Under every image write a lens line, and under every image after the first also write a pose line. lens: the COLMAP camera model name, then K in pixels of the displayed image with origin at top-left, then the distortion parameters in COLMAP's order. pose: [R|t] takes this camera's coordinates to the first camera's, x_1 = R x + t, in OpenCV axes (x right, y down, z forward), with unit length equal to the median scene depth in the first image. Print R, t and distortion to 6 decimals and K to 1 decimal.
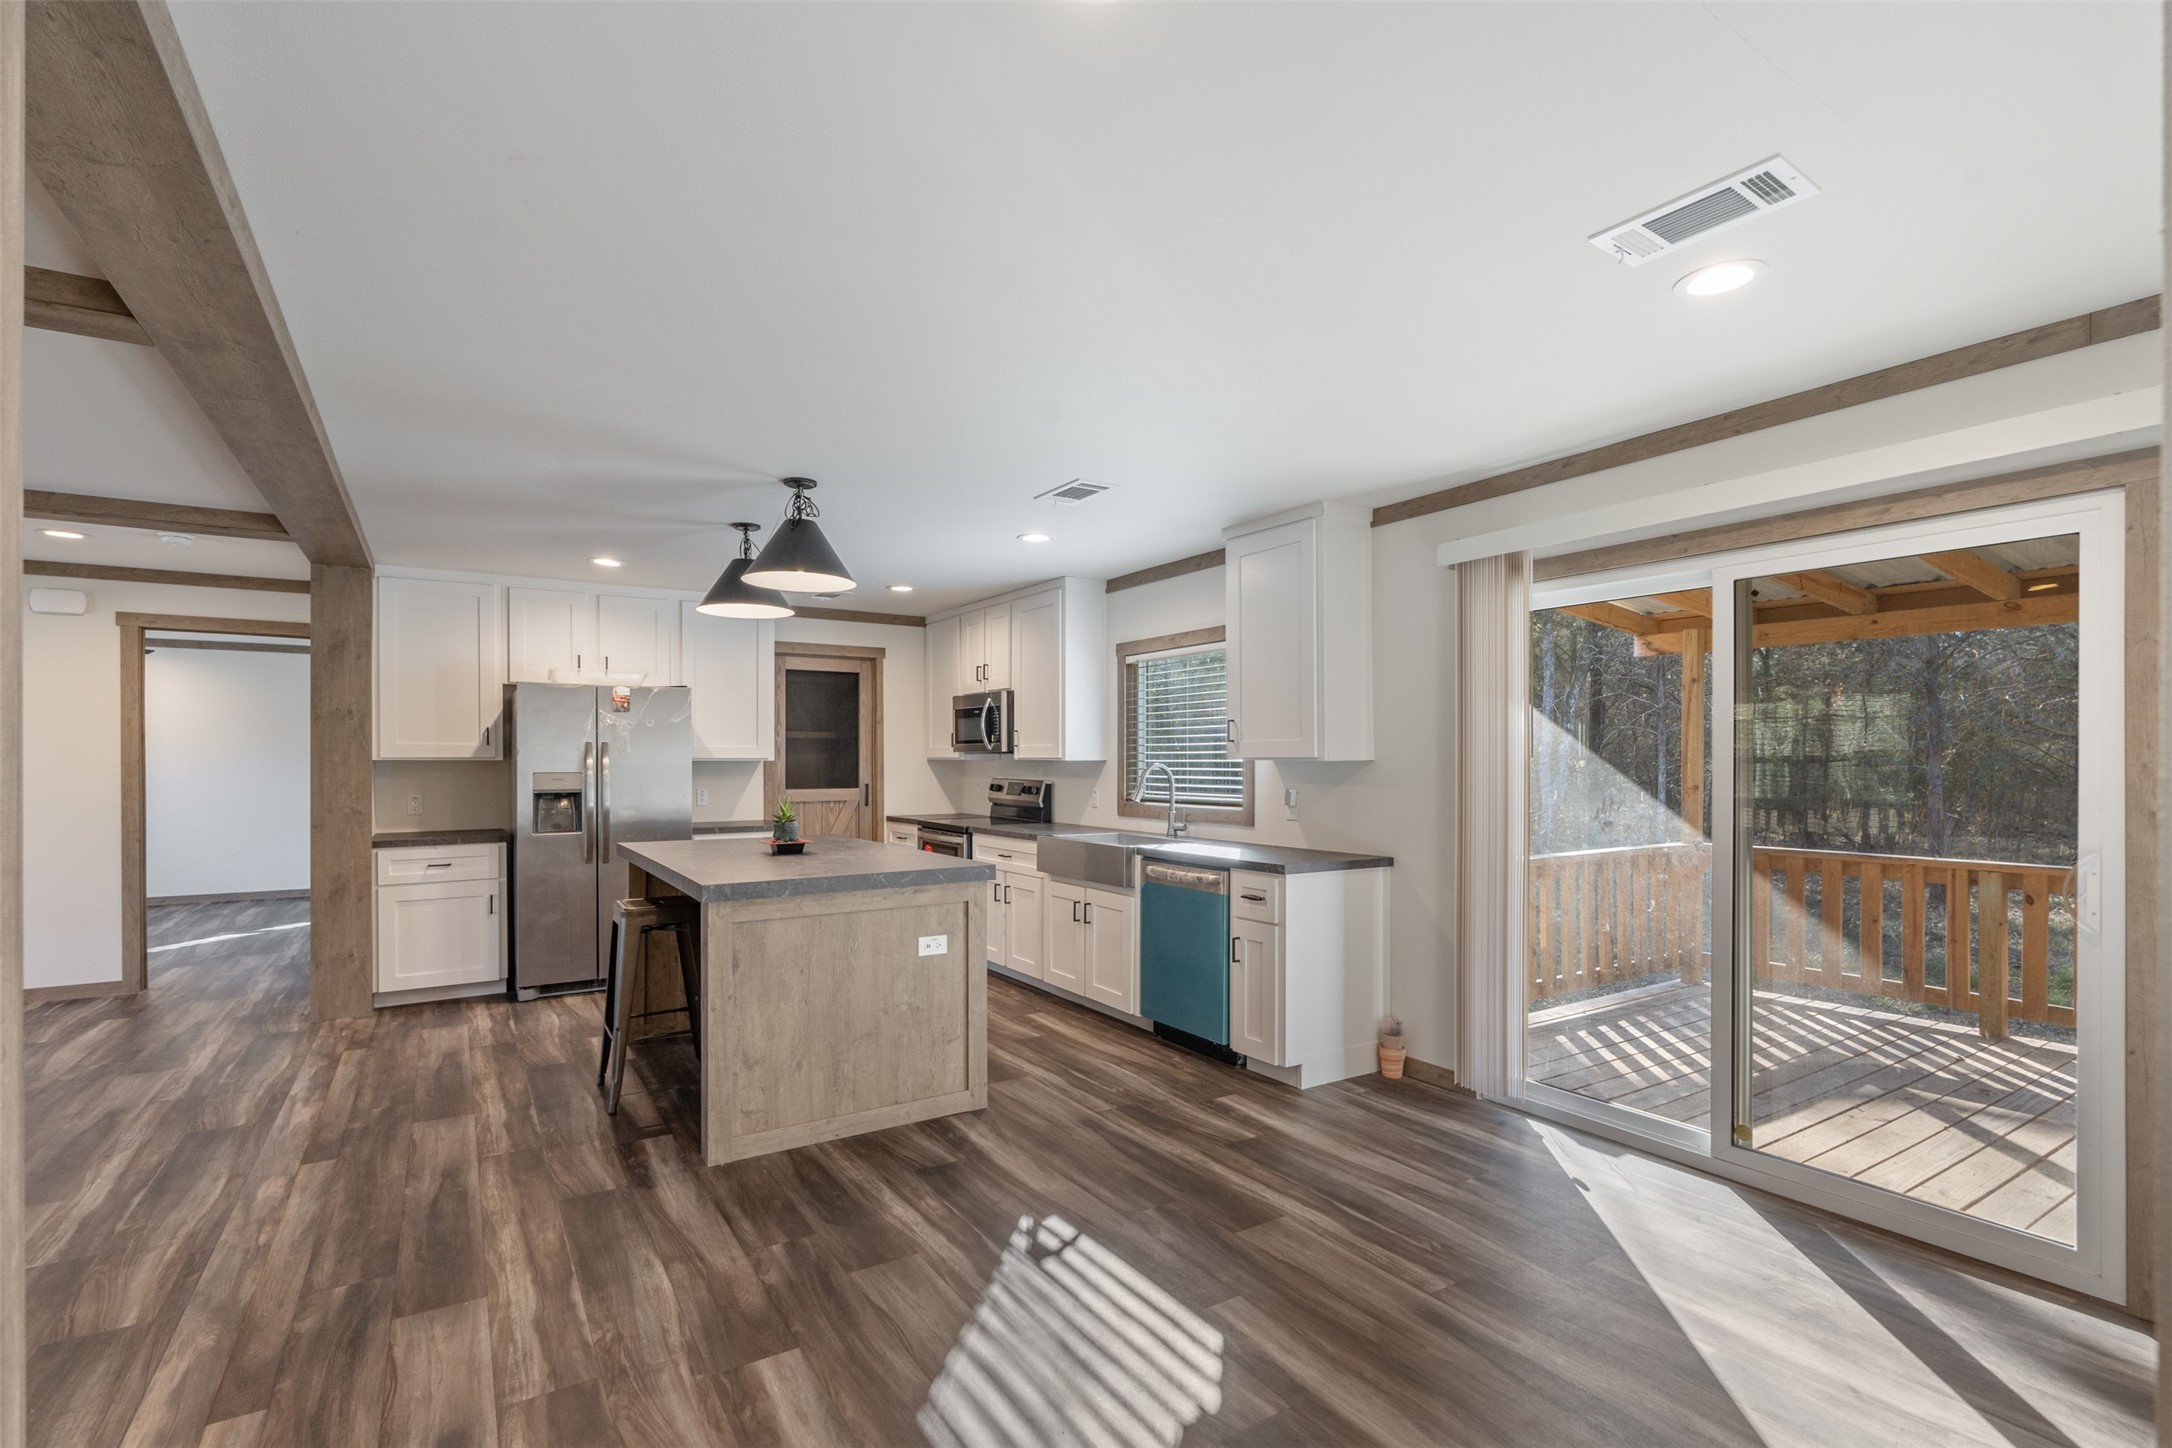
lens RADIAL K [[963.2, 0, 1065.9], [0, 963.2, 759.6], [0, 0, 1]] dist [-0.011164, 0.003260]
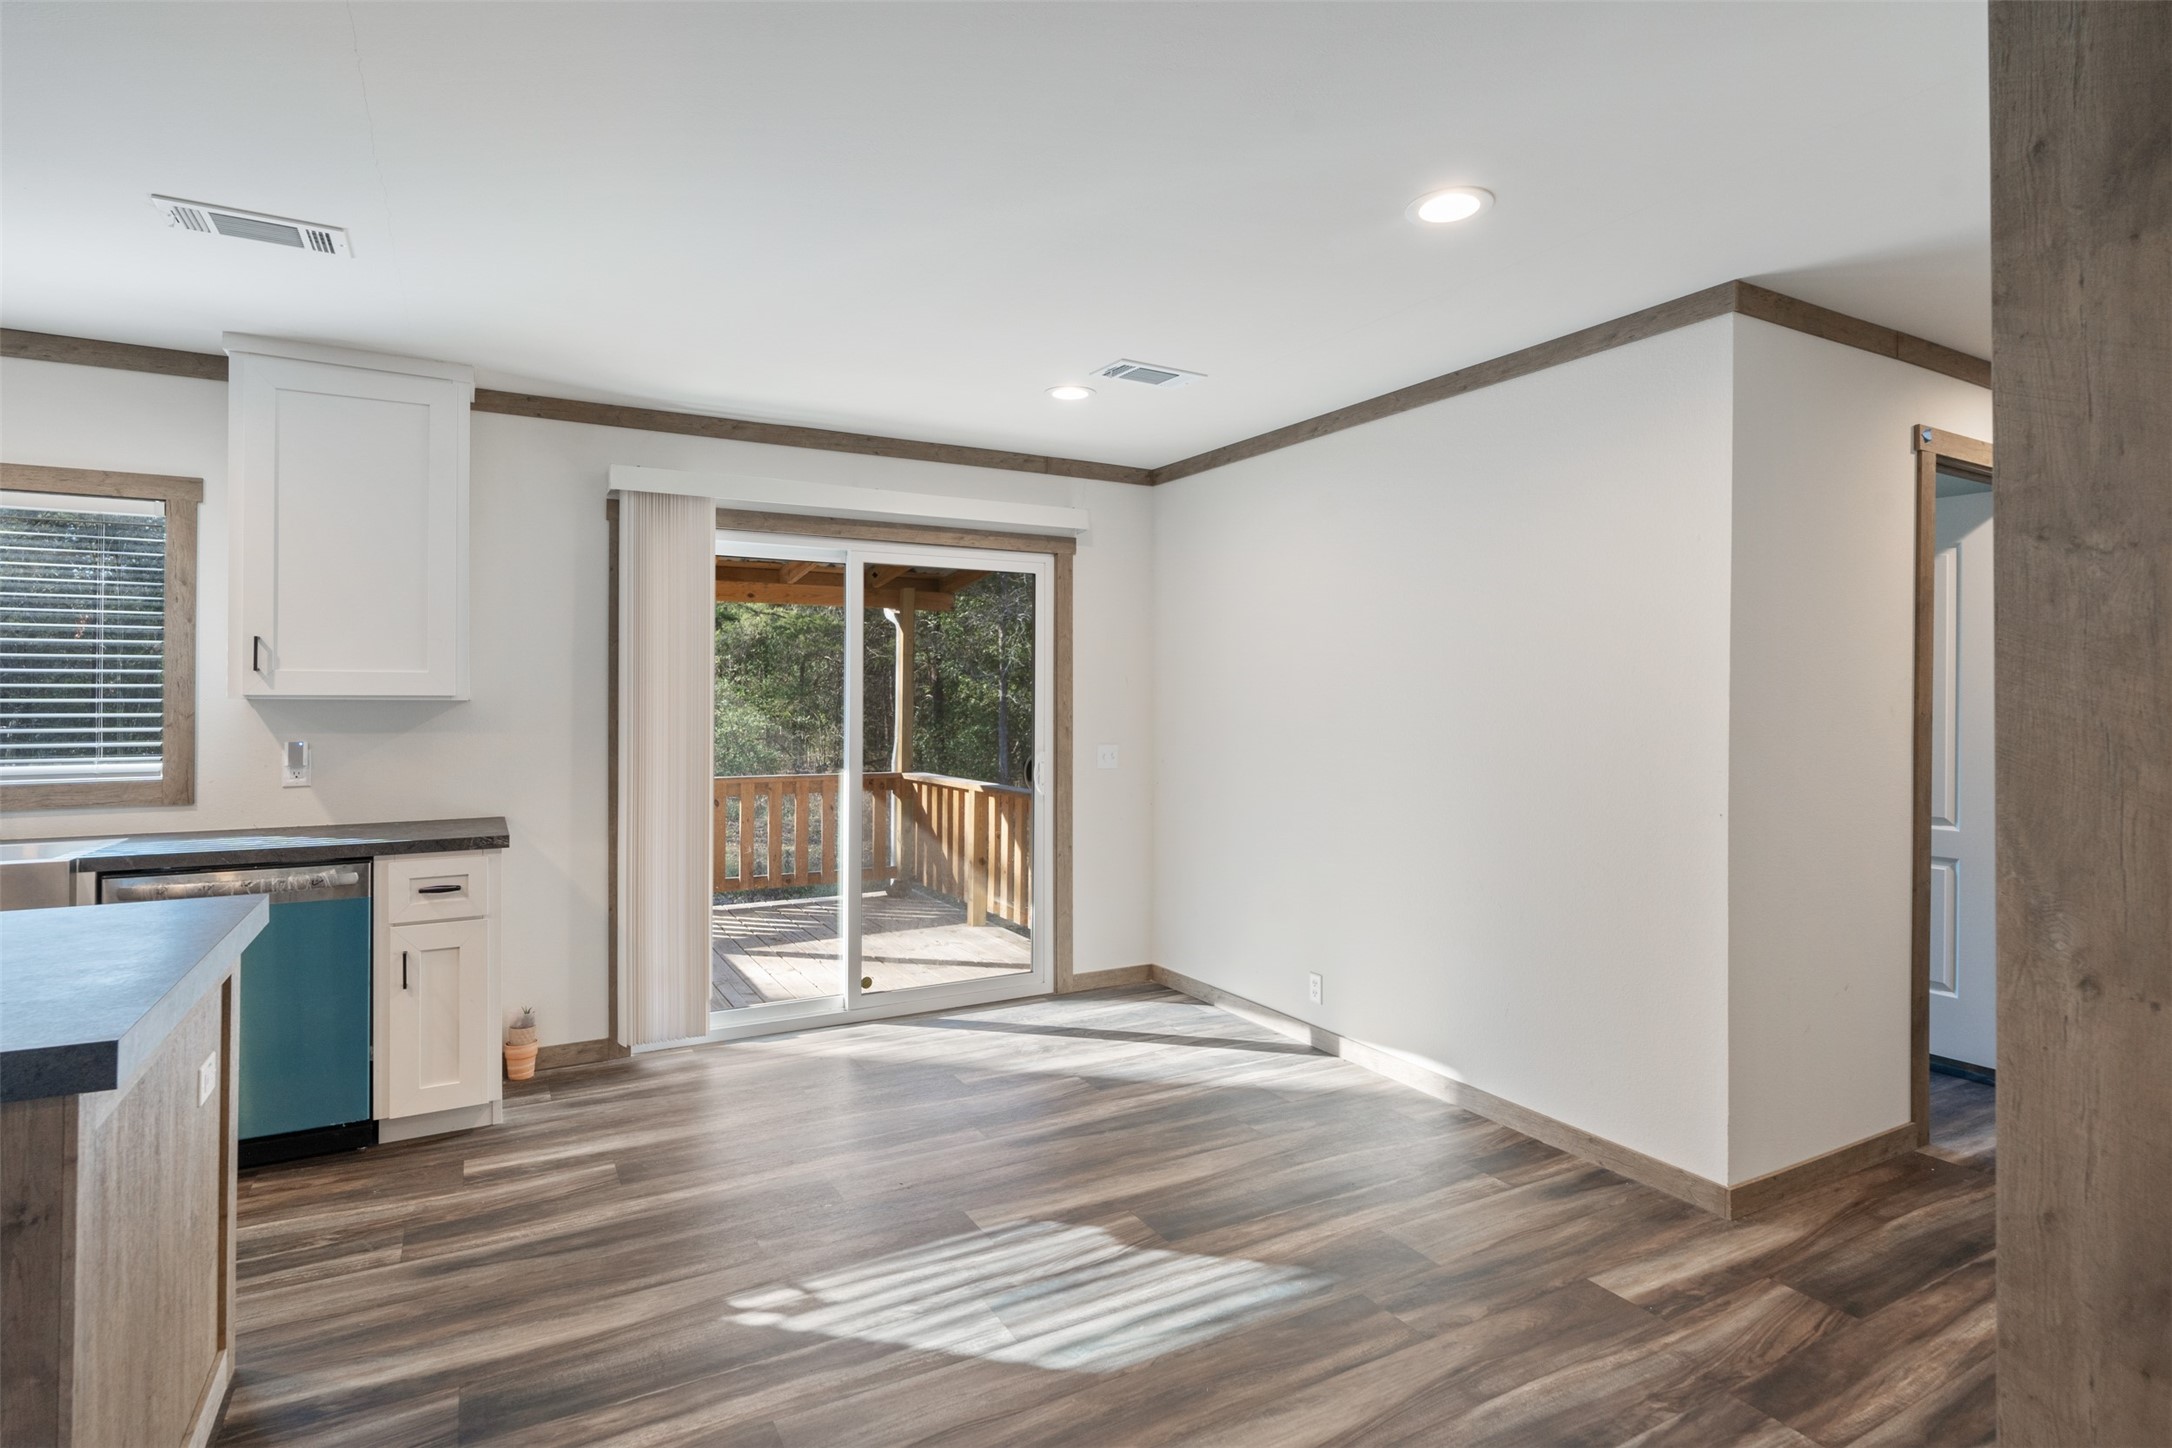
lens RADIAL K [[1086.2, 0, 1072.3], [0, 1086.2, 695.6], [0, 0, 1]] dist [-0.000587, 0.000535]
pose [[0.082722, 0.002265, 0.996570, -0.390025], [-0.002994, 0.999993, -0.002024, -0.002177], [-0.996568, -0.002817, 0.082729, 0.306523]]
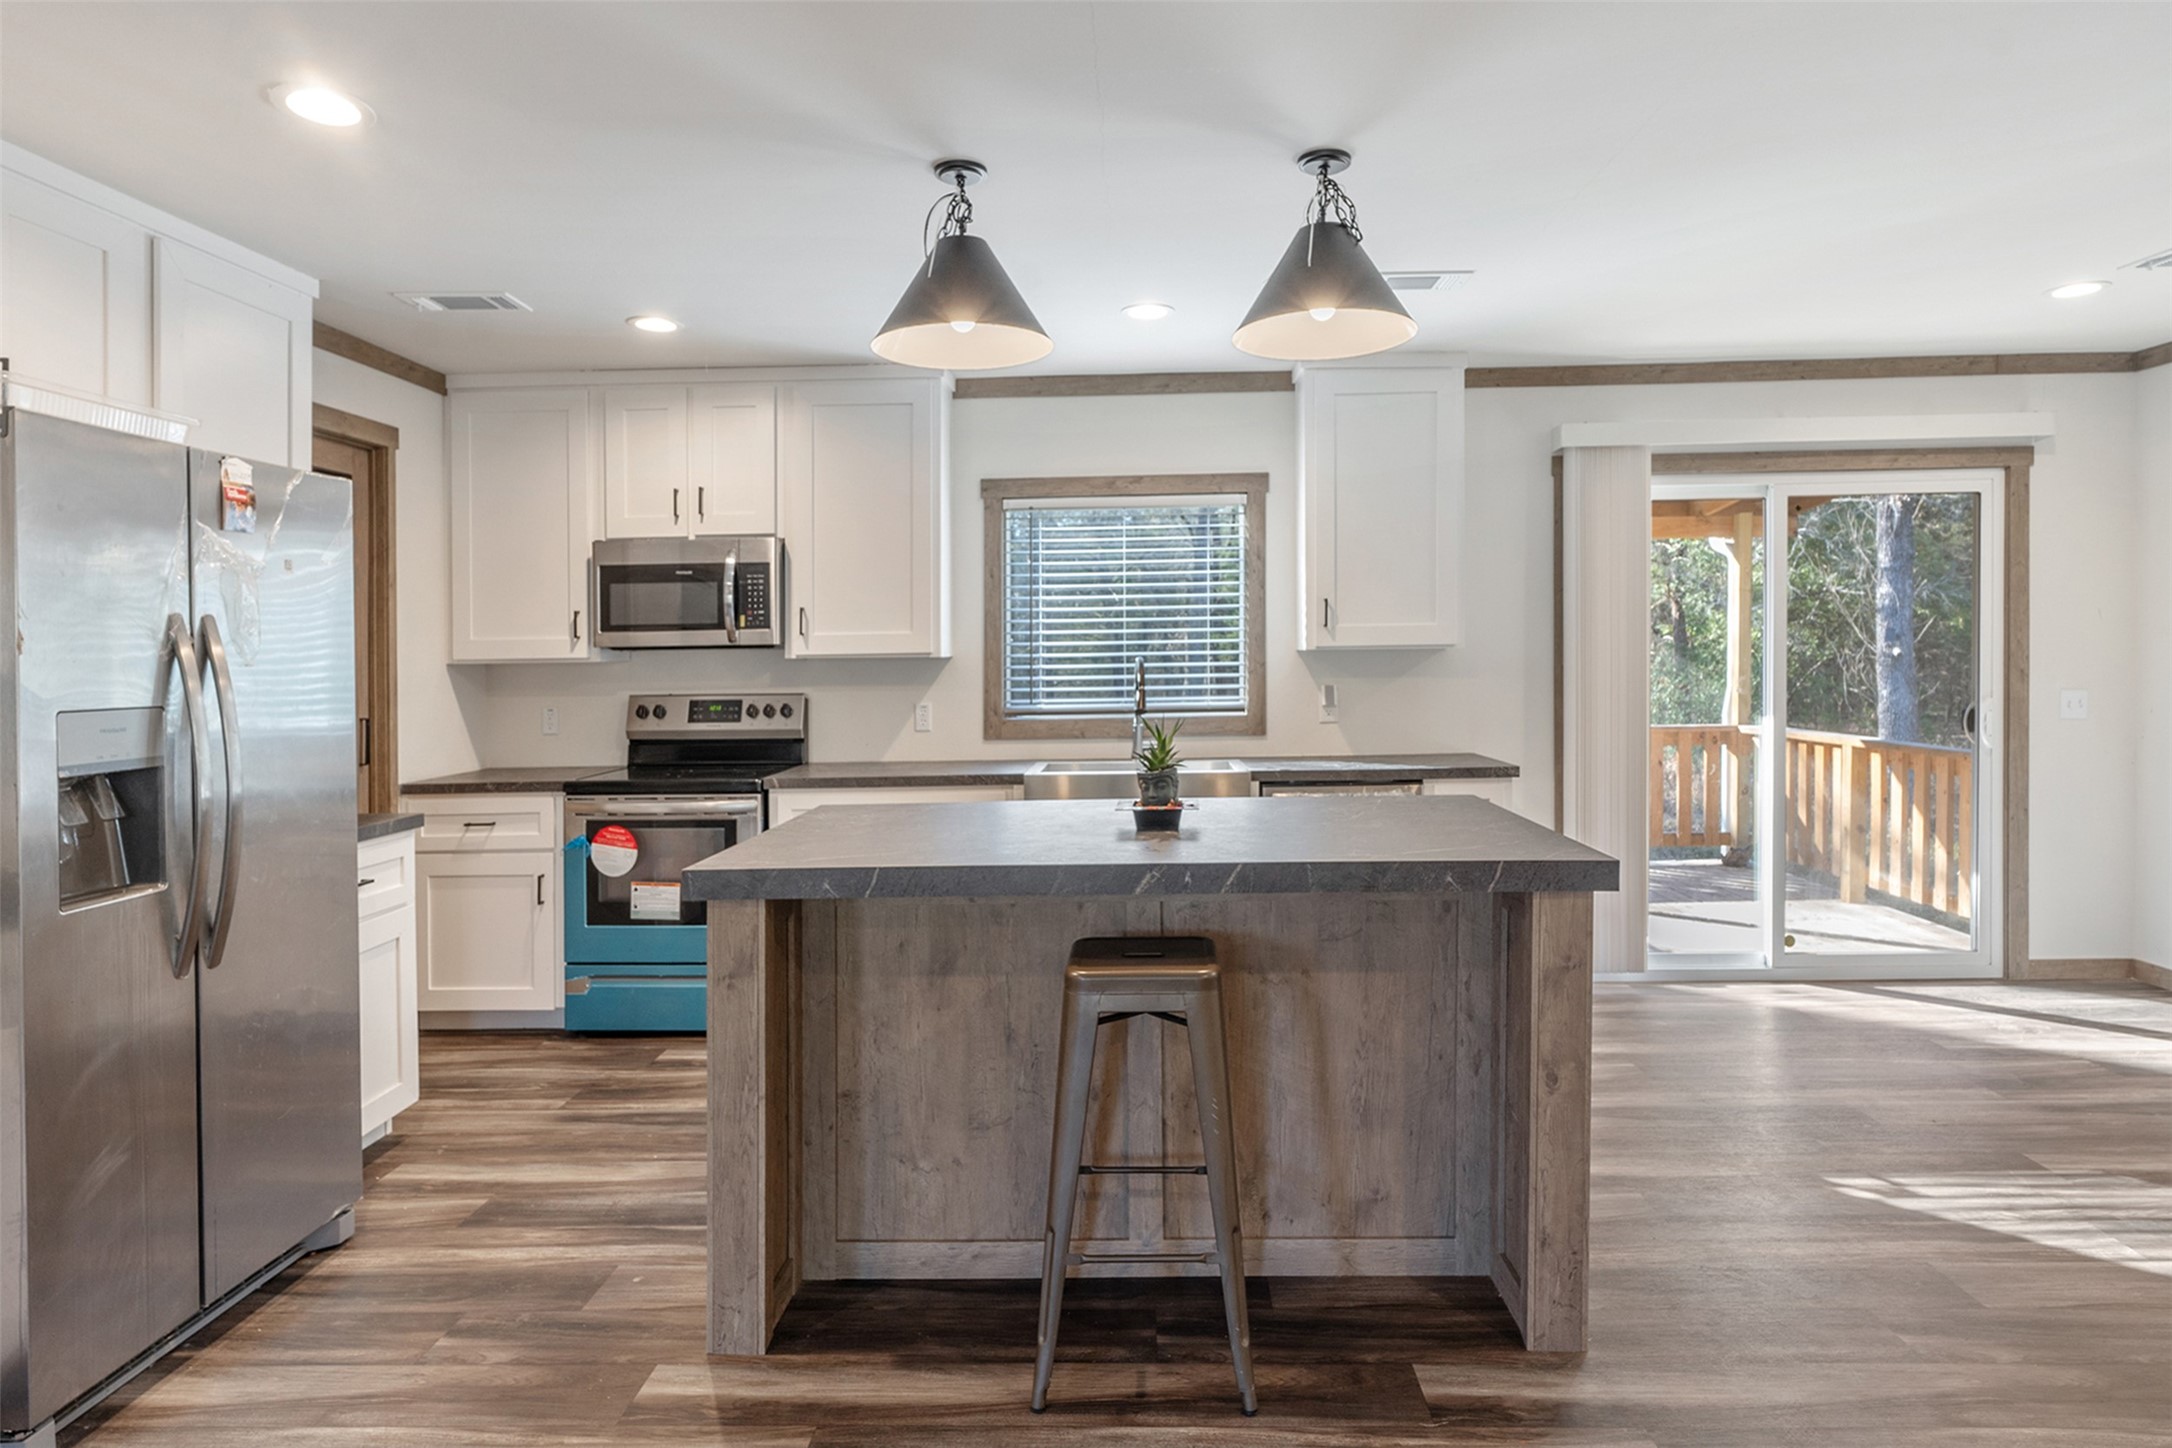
lens RADIAL K [[1269.9, 0, 1161.7], [0, 1269.9, 676.5], [0, 0, 1]] dist [-0.020865, 0.004142]
pose [[0.554880, -0.027473, 0.831477, -0.576928], [0.016203, 0.999622, 0.022216, -0.002517], [-0.831773, 0.001145, 0.555115, 0.400889]]
